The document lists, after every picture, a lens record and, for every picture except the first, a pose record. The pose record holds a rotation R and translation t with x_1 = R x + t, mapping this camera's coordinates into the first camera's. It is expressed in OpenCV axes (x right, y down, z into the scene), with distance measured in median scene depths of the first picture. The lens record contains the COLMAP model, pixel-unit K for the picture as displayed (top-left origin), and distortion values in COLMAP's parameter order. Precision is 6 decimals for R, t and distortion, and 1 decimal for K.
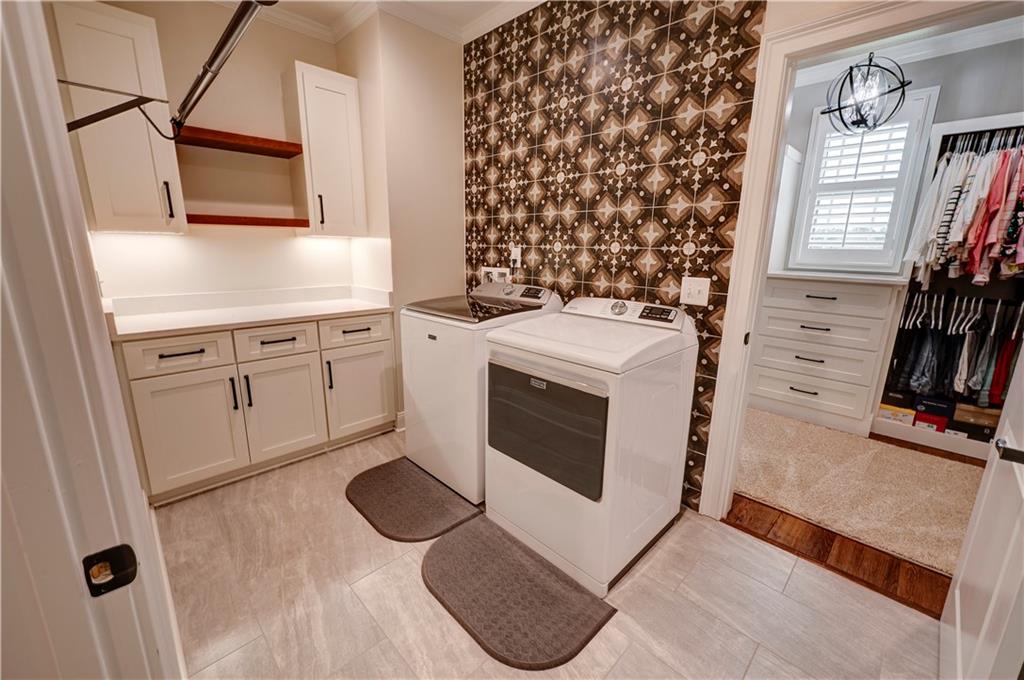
lens RADIAL K [[409.7, 0, 514.0], [0, 409.7, 339.7], [0, 0, 1]] dist [-0.001265, -0.000390]
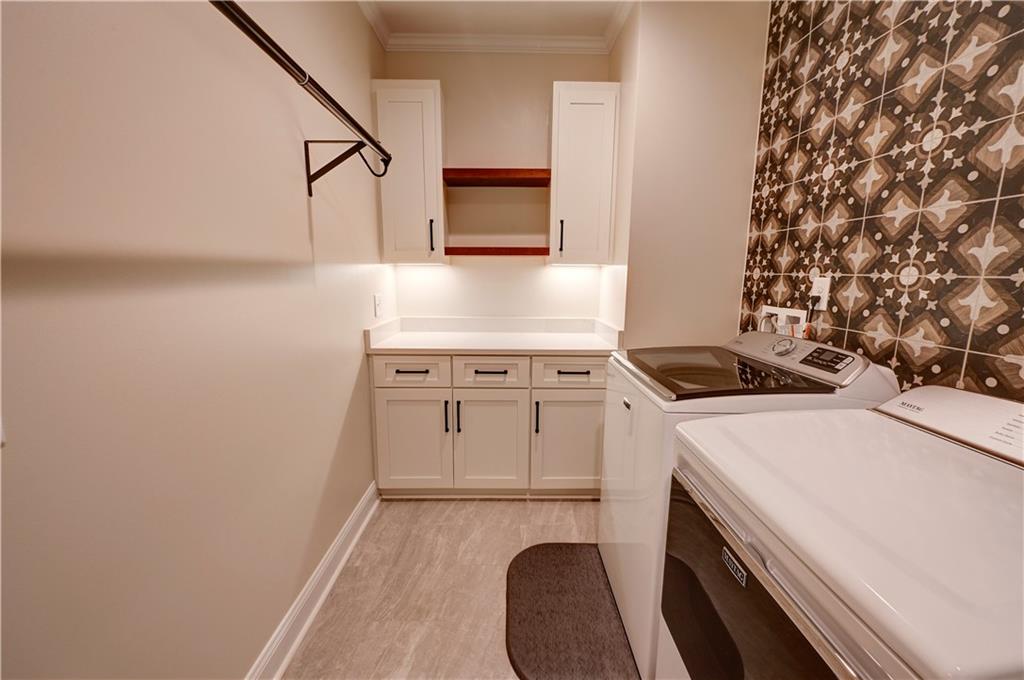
lens RADIAL K [[409.7, 0, 514.0], [0, 409.7, 339.7], [0, 0, 1]] dist [-0.001265, -0.000390]
pose [[0.717603, 0.107164, -0.688158, 0.108871], [-0.152702, 0.988258, -0.005339, -0.067085], [0.679506, 0.108914, 0.725541, 0.290276]]
